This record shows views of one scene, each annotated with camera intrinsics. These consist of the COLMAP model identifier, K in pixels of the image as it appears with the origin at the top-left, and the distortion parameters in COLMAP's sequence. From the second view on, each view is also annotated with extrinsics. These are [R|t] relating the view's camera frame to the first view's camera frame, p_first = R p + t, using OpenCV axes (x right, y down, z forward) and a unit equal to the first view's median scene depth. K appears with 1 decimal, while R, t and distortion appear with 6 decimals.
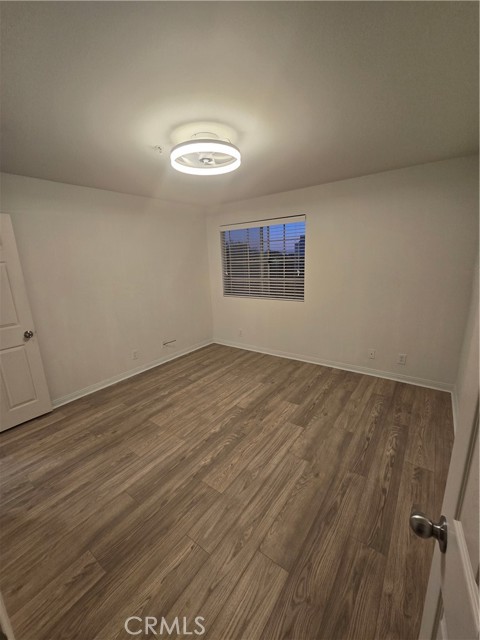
lens RADIAL K [[262.8, 0, 236.5], [0, 262.8, 318.1], [0, 0, 1]] dist [-0.003033, -0.000051]
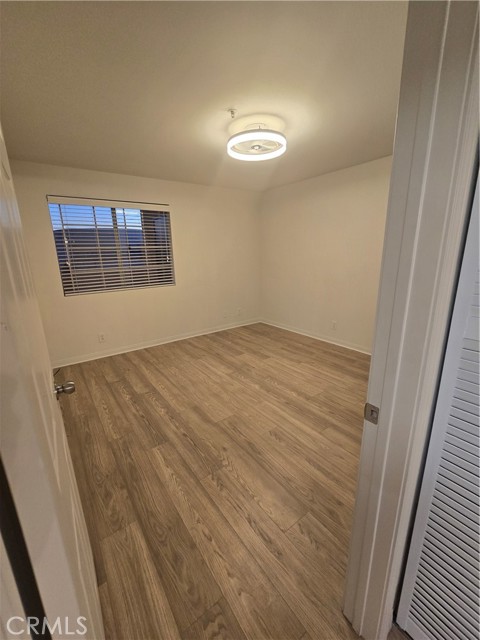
lens RADIAL K [[262.8, 0, 236.5], [0, 262.8, 318.1], [0, 0, 1]] dist [-0.003033, -0.000051]
pose [[0.301654, -0.201309, 0.931923, -0.915665], [0.229467, 0.964052, 0.133973, -0.021910], [-0.925392, 0.173432, 0.337003, 0.542948]]
